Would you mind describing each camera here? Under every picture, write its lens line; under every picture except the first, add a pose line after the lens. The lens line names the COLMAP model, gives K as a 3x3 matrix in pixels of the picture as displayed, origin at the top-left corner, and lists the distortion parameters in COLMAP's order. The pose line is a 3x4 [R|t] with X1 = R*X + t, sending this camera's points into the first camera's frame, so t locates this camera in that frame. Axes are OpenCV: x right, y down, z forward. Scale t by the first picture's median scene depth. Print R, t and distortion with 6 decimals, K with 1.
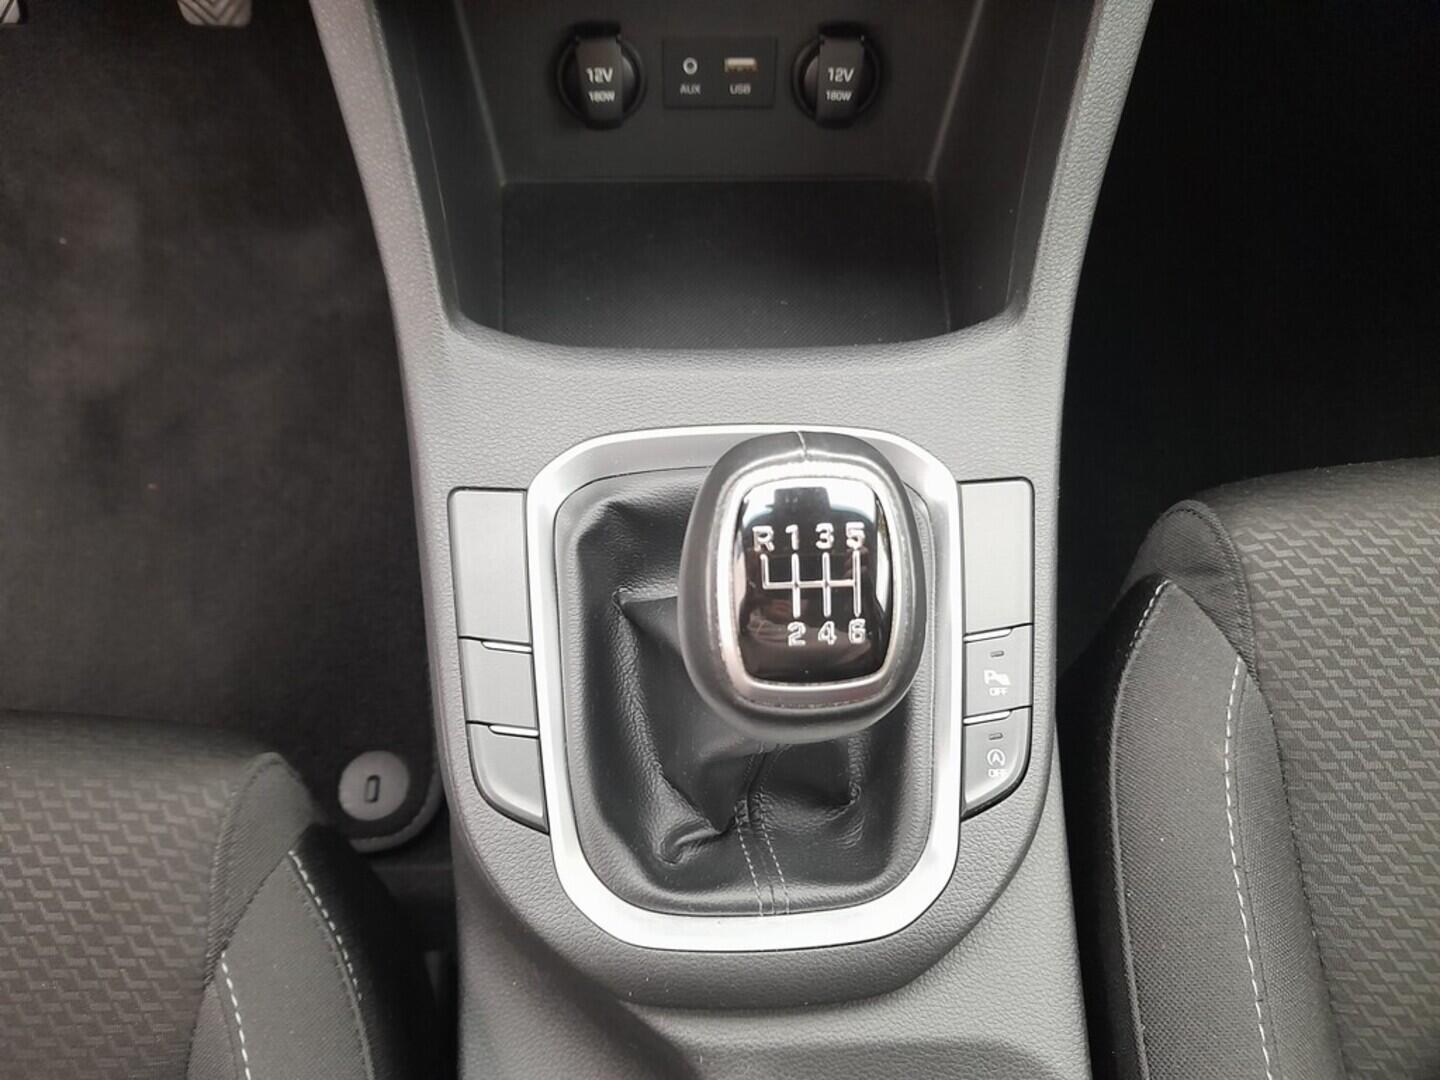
lens RADIAL K [[1061.0, 0, 720.0], [0, 1061.0, 540.0], [0, 0, 1]] dist [-0.002438, -0.006265]
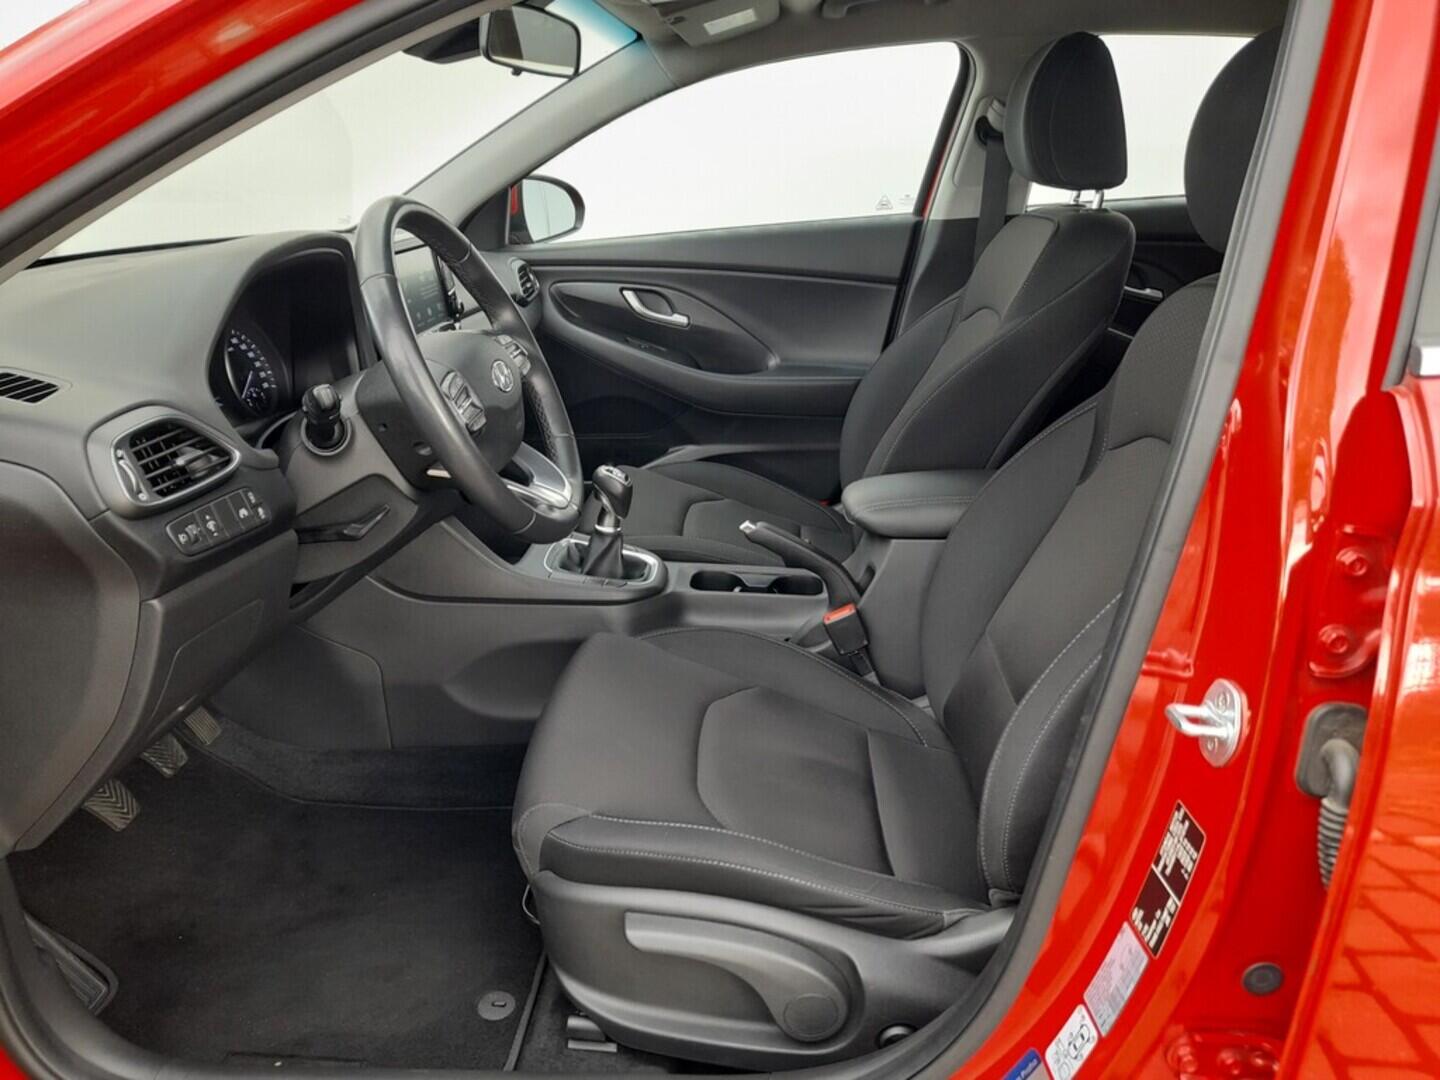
lens RADIAL K [[1052.7, 0, 693.6], [0, 1052.7, 545.2], [0, 0, 1]] dist [0.035351, -0.004079]
pose [[0.109731, -0.366177, 0.924053, -3.380647], [0.904902, 0.421435, 0.059546, 0.147293], [-0.411232, 0.829643, 0.377599, -0.801222]]
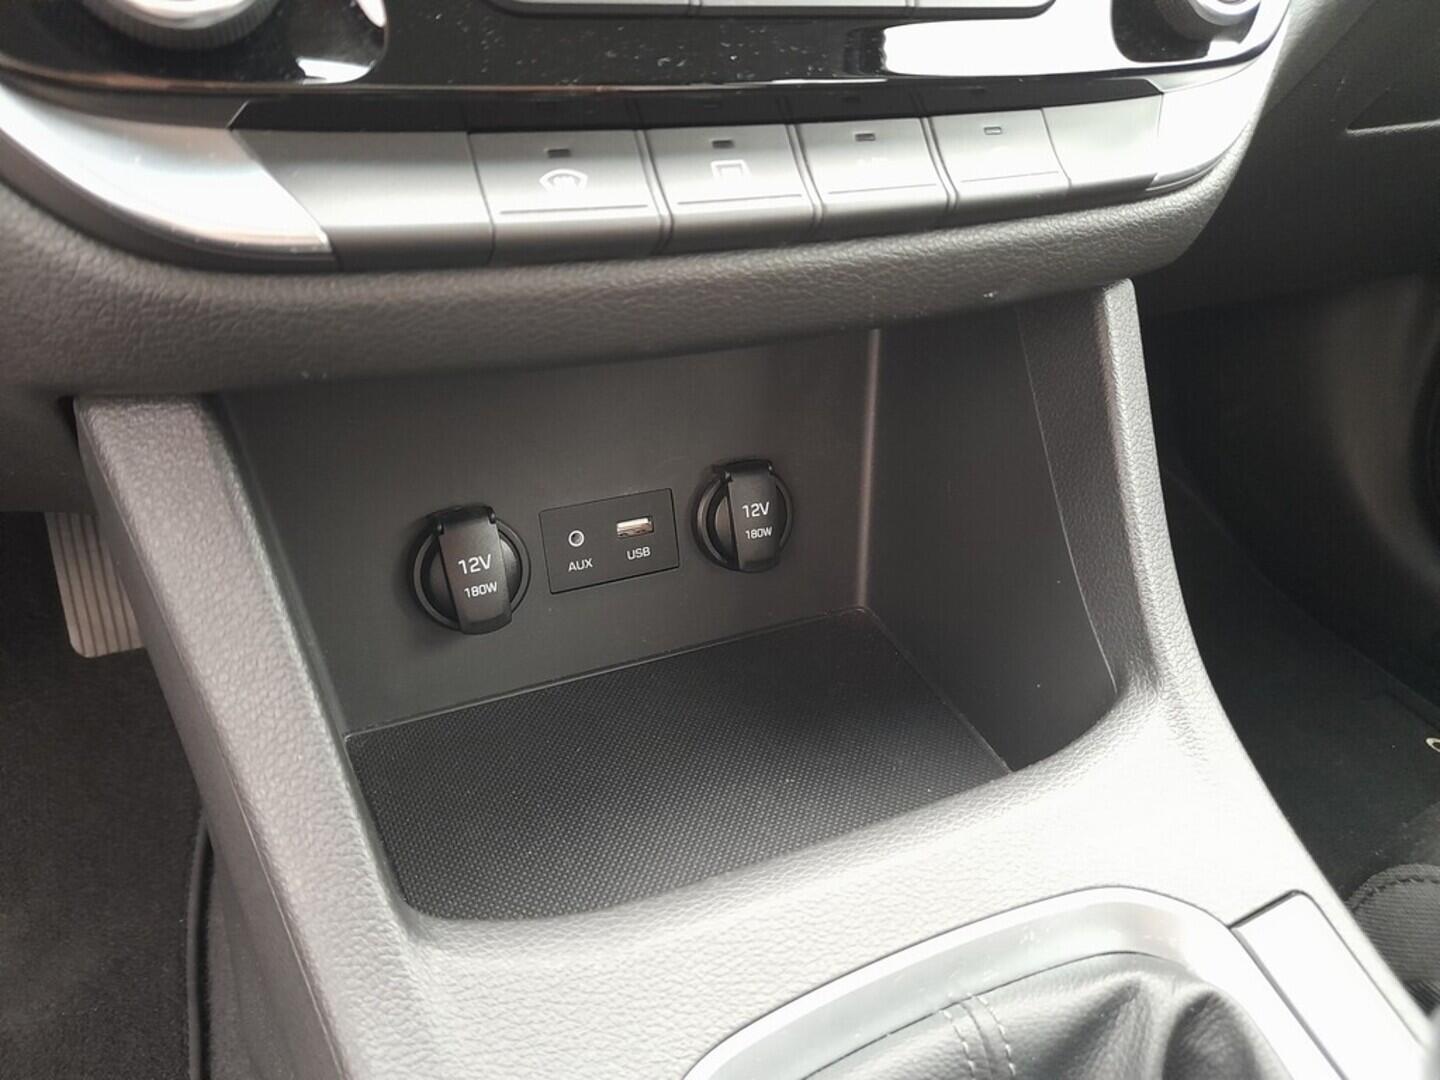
lens RADIAL K [[1041.1, 0, 712.9], [0, 1041.1, 549.4], [0, 0, 1]] dist [0.006044, 0.006067]
pose [[0.916780, -0.190447, 0.351060, -0.218510], [0.337817, 0.838664, -0.427226, -0.068717], [-0.213058, 0.510266, 0.833207, 0.331920]]
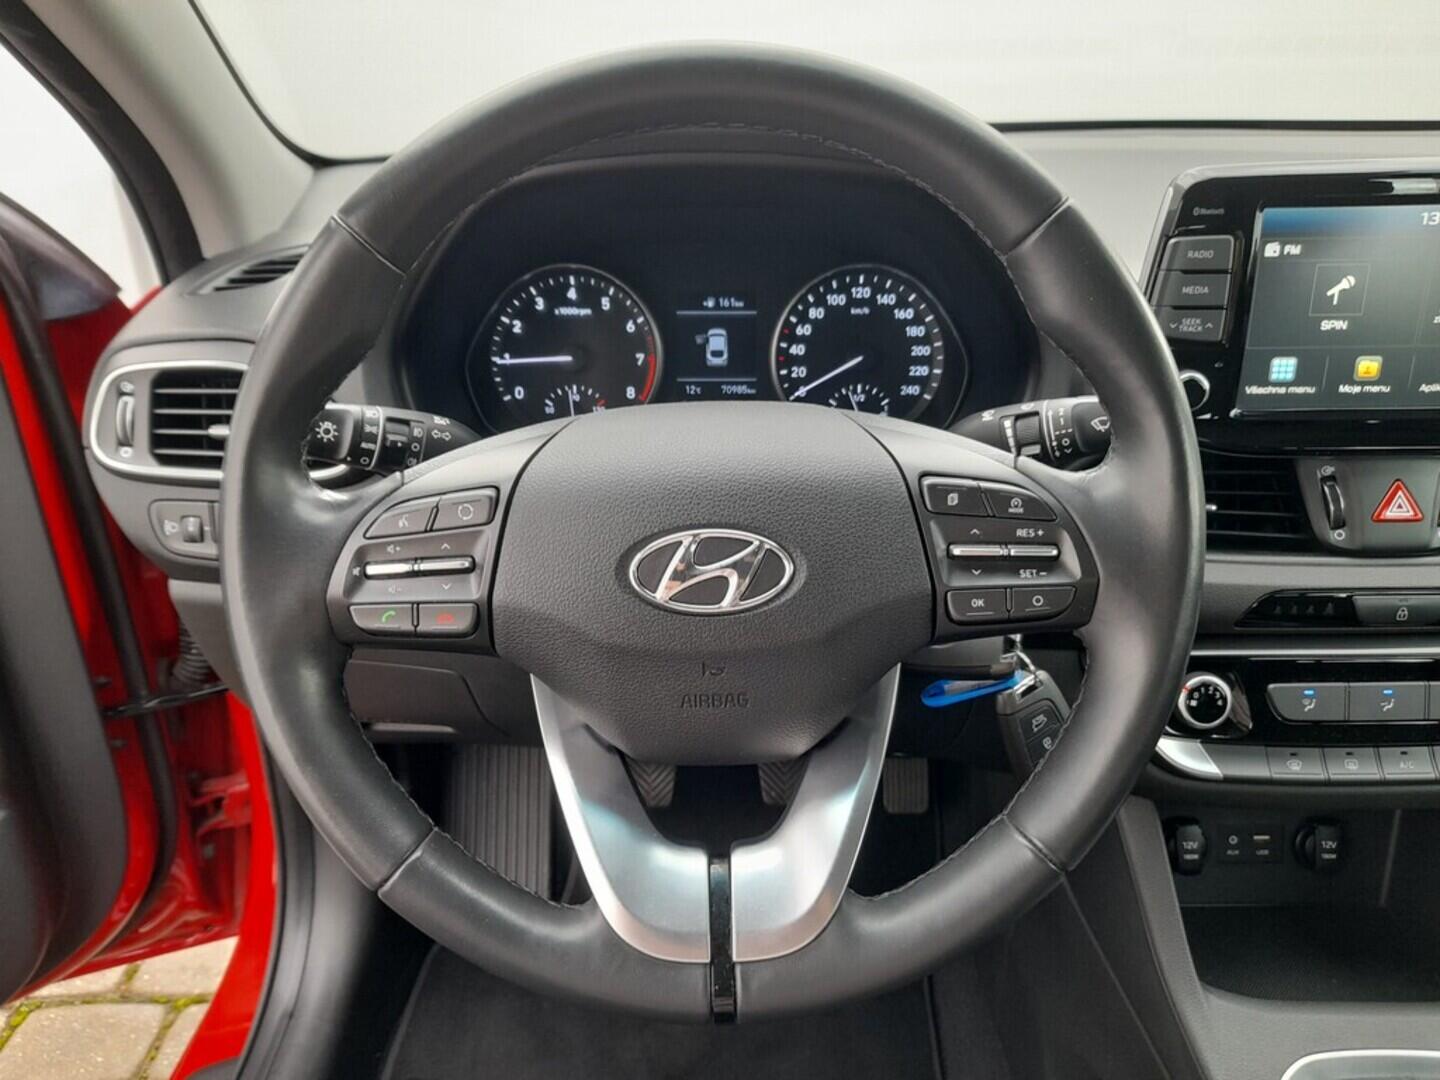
lens RADIAL K [[1069.8, 0, 716.4], [0, 1069.8, 546.9], [0, 0, 1]] dist [0.007281, -0.000549]
pose [[0.998661, -0.013310, -0.049994, -0.801273], [-0.020044, 0.791326, -0.611066, 0.270967], [0.047695, 0.611249, 0.790000, -0.740516]]
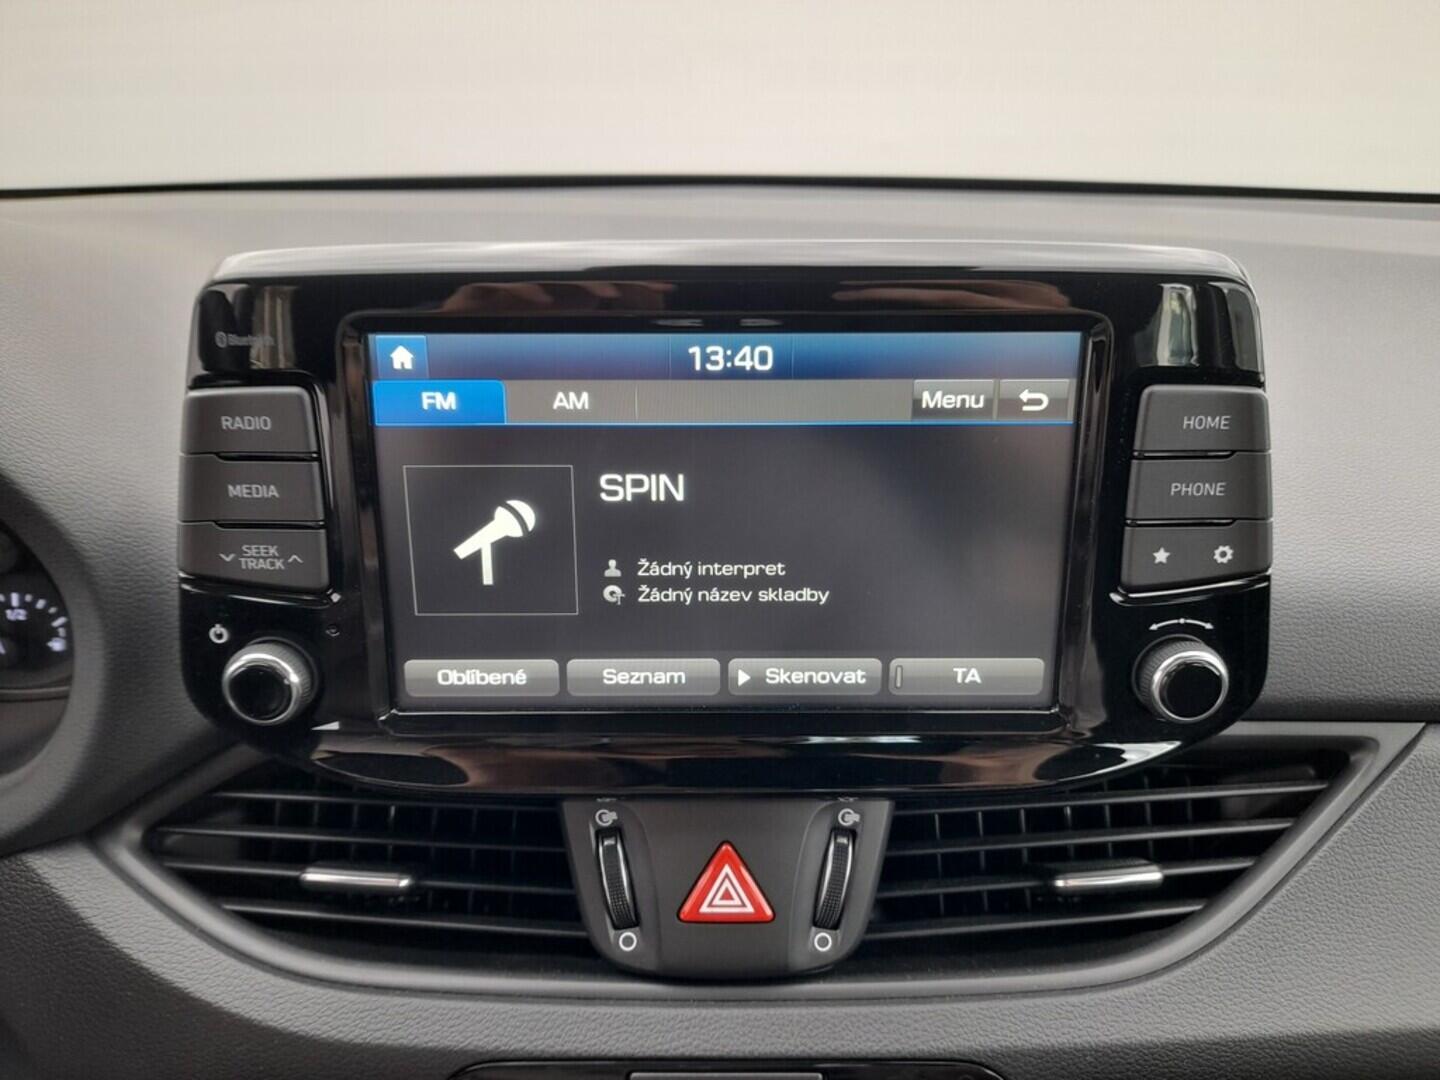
lens RADIAL K [[1074.8, 0, 718.3], [0, 1074.8, 548.8], [0, 0, 1]] dist [0.006476, -0.001630]
pose [[0.999117, -0.005346, -0.041666, 0.049559], [-0.022765, 0.764692, -0.643993, -0.355408], [0.035304, 0.644373, 0.763896, -0.333892]]
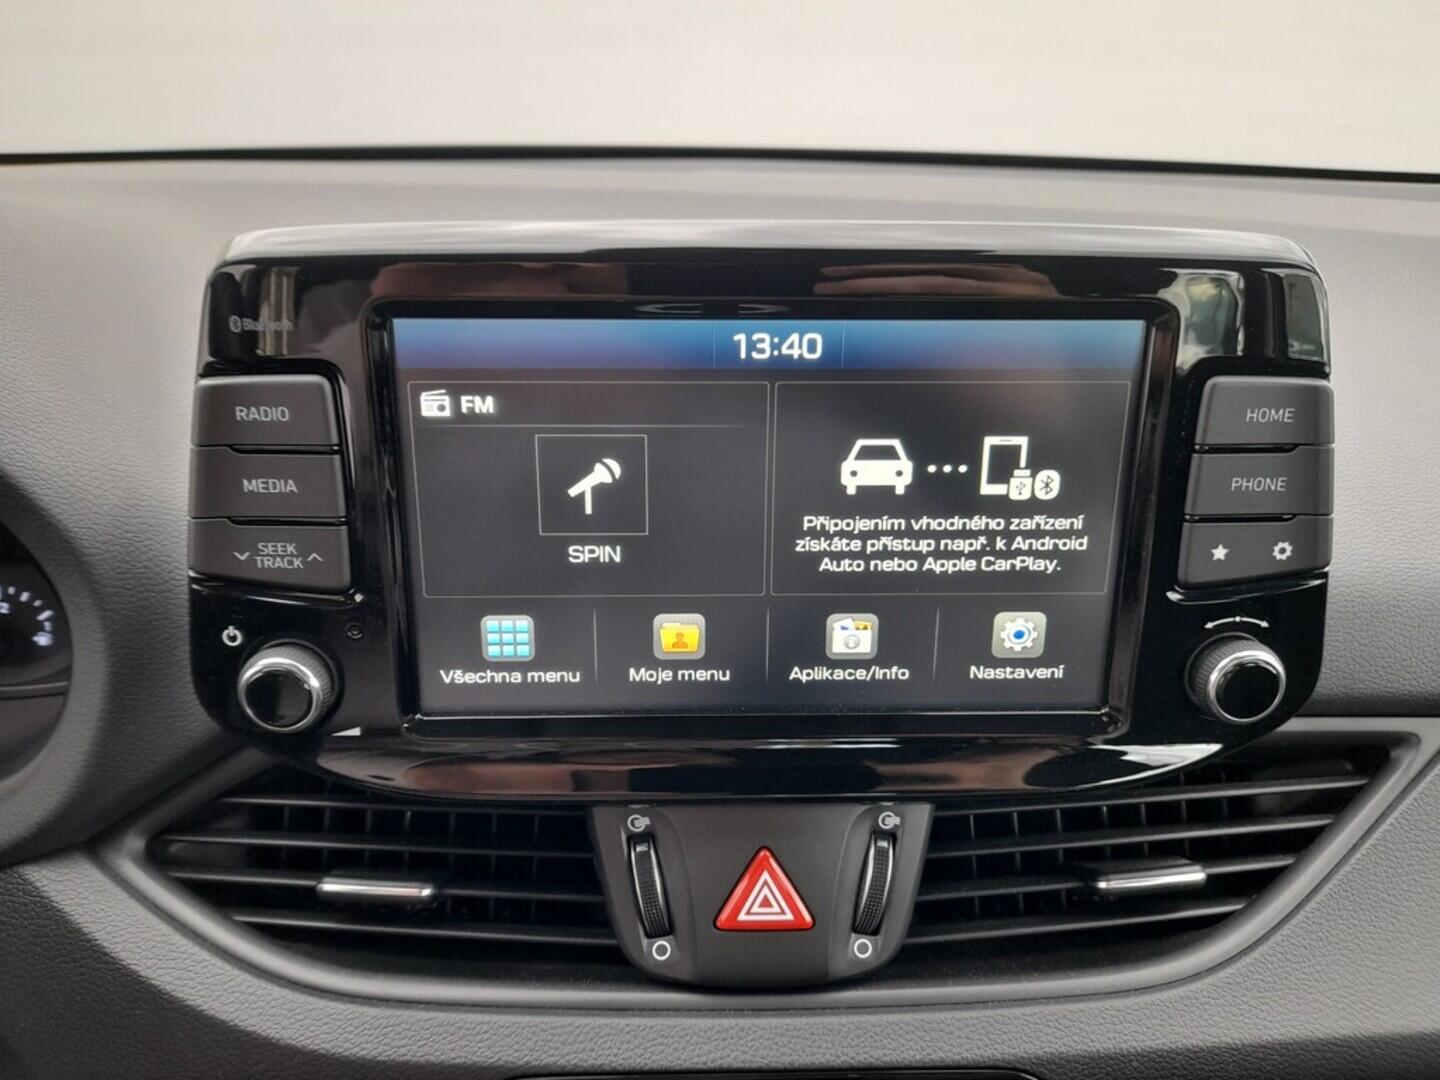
lens RADIAL K [[1069.8, 0, 716.4], [0, 1069.8, 546.9], [0, 0, 1]] dist [0.007281, -0.000549]
pose [[0.999923, -0.006147, -0.010790, 0.000262], [-0.001970, 0.779351, -0.626585, -0.387613], [0.012261, 0.626558, 0.779278, -0.318458]]
